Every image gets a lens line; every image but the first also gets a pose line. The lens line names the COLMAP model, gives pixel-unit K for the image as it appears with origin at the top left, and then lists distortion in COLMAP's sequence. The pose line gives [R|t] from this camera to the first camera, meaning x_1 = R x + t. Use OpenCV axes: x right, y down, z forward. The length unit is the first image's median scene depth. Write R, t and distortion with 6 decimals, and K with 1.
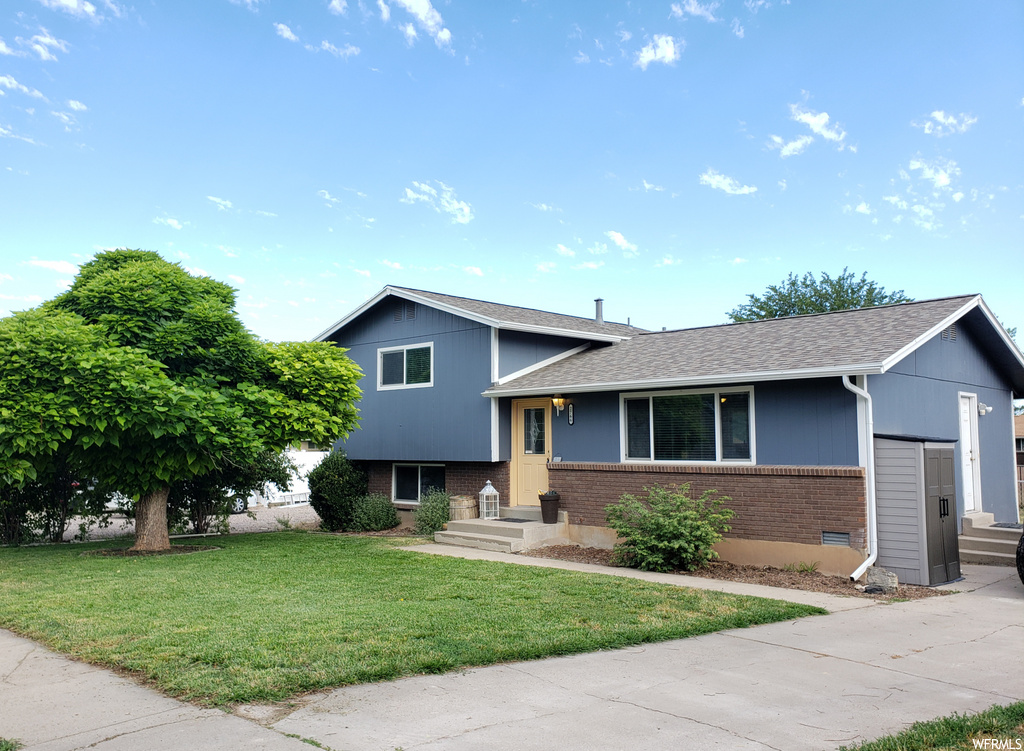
lens RADIAL K [[868.5, 0, 512.0], [0, 868.5, 375.5], [0, 0, 1]] dist [0.012718, 0.001858]
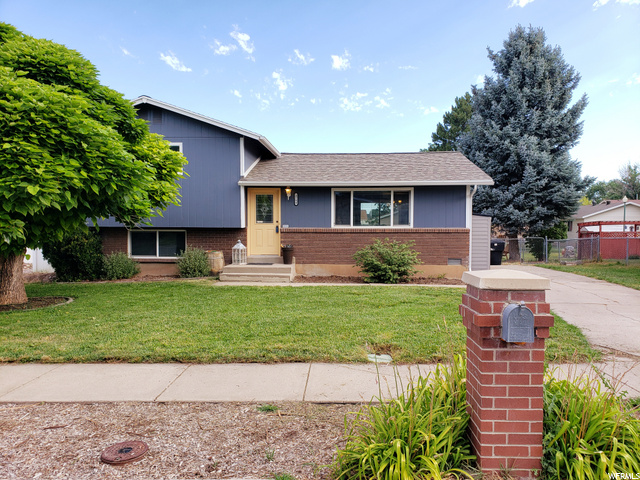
lens RADIAL K [[484.7, 0, 318.9], [0, 484.7, 257.3], [0, 0, 1]] dist [0.062484, -0.002474]
pose [[0.736320, -0.040547, 0.675418, -0.543079], [-0.057312, 0.990878, 0.121965, 0.039907], [-0.674202, -0.128515, 0.727279, 0.282881]]
